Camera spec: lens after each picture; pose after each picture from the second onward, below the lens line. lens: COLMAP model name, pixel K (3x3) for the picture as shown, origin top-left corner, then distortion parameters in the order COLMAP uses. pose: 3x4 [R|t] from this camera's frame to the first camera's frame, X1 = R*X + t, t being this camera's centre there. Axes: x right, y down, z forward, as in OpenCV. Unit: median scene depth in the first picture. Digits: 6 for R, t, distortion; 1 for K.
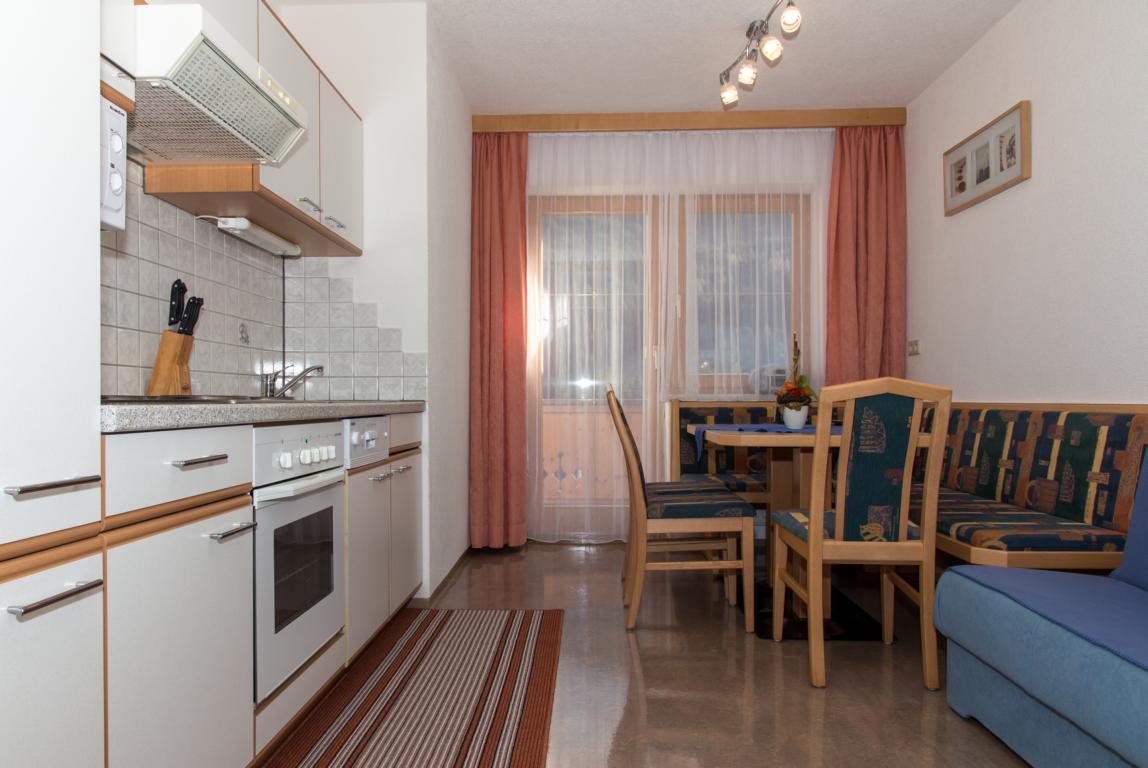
lens RADIAL K [[760.9, 0, 574.0], [0, 760.9, 384.0], [0, 0, 1]] dist [0.000248, 0.000734]
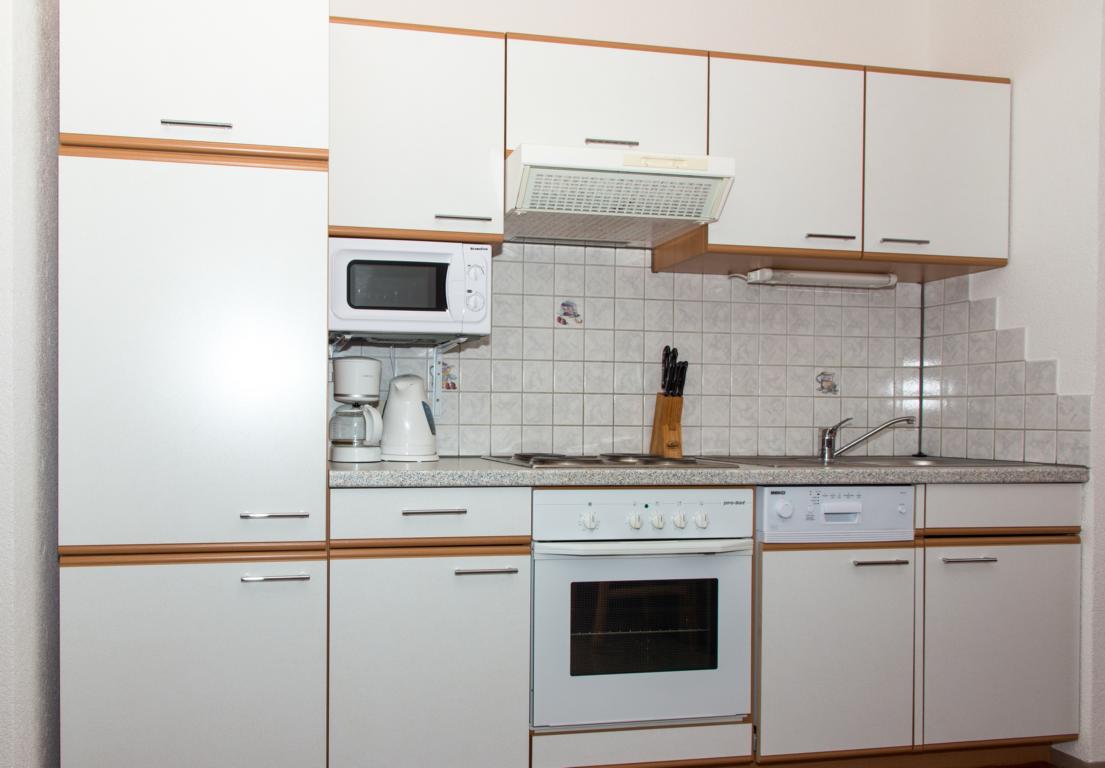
lens RADIAL K [[964.0, 0, 552.5], [0, 964.0, 384.0], [0, 0, 1]] dist [0.045735, -0.001245]
pose [[0.246096, -0.019212, -0.969055, 0.538619], [0.009927, 0.999801, -0.017300, -0.041642], [0.969195, -0.005363, 0.246238, 0.342168]]
